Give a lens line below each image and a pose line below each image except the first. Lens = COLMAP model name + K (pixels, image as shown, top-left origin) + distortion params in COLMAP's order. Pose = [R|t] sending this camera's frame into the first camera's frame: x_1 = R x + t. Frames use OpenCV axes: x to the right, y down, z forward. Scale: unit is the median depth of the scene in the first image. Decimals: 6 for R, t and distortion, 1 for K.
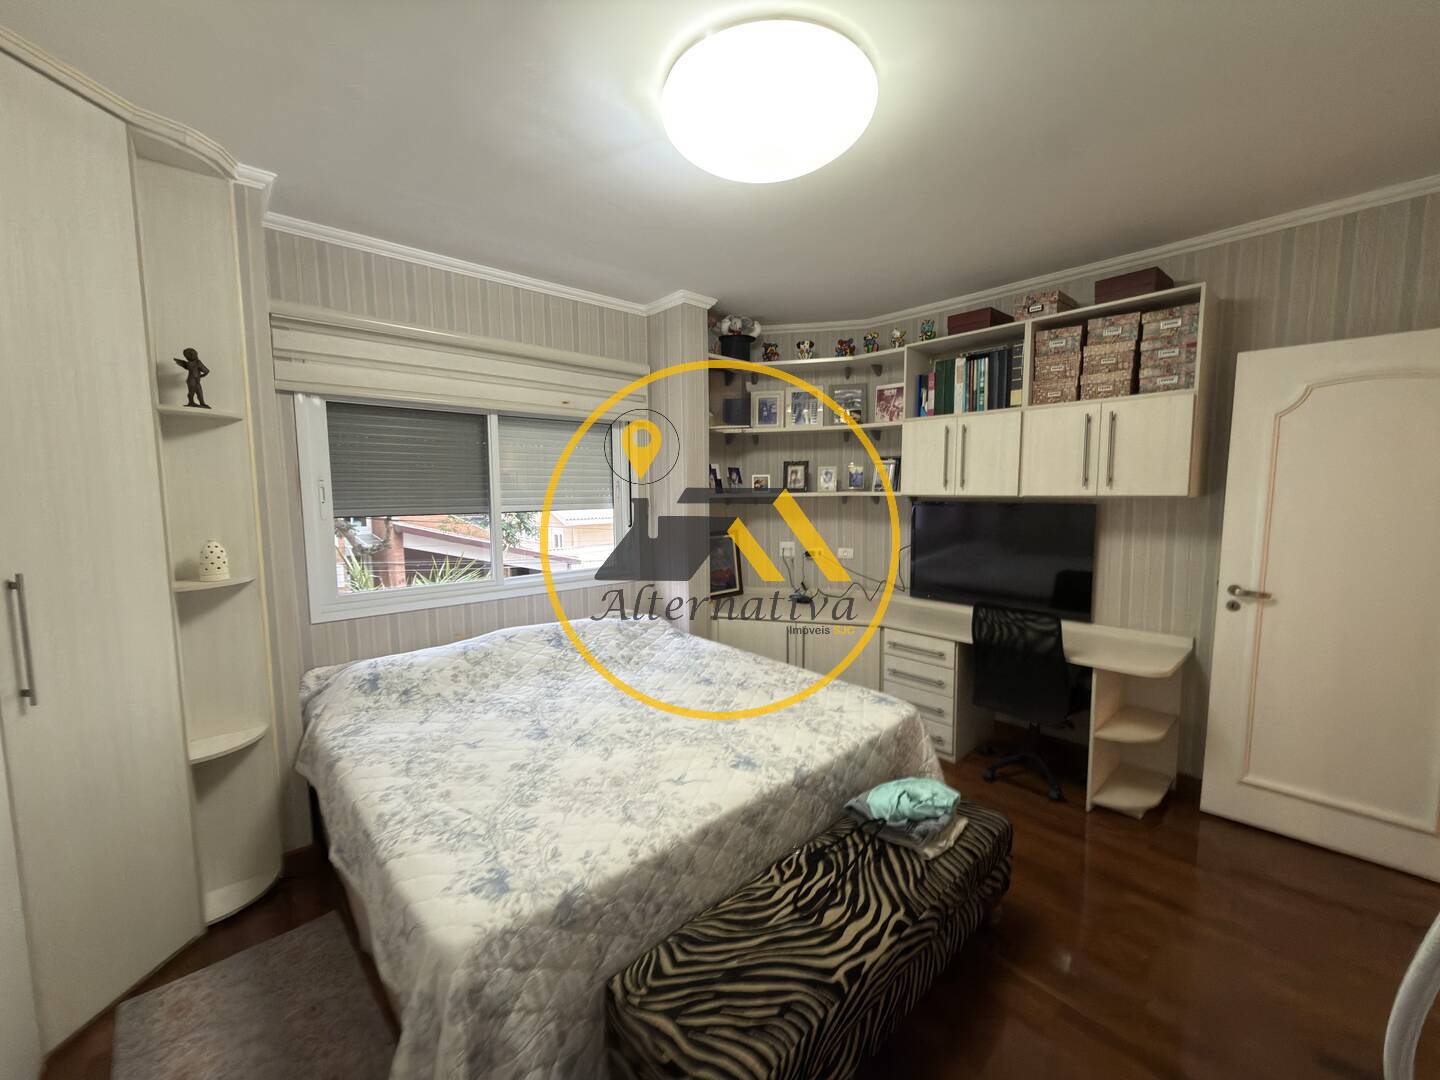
lens RADIAL K [[576.4, 0, 721.9], [0, 576.4, 540.2], [0, 0, 1]] dist [0.000079, -0.000096]
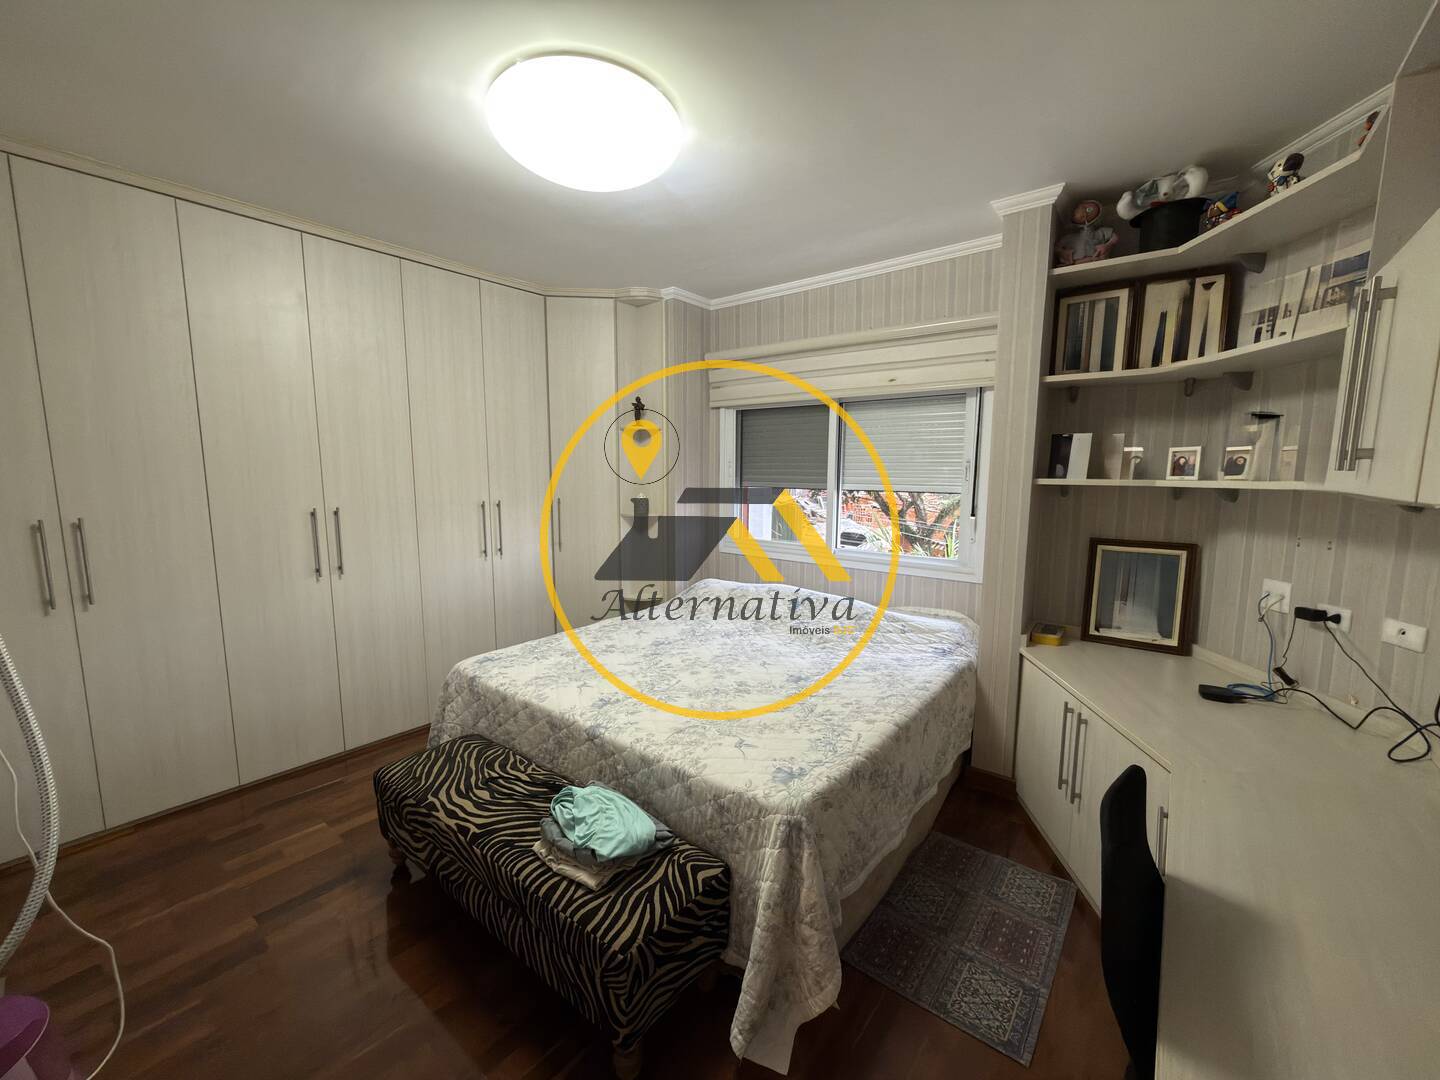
lens RADIAL K [[576.4, 0, 724.0], [0, 576.4, 542.5], [0, 0, 1]] dist [0.000079, -0.000096]
pose [[0.156313, 0.130587, -0.979037, 1.070019], [-0.095656, 0.988563, 0.116586, -0.086398], [0.983065, 0.075427, 0.167017, 0.919546]]
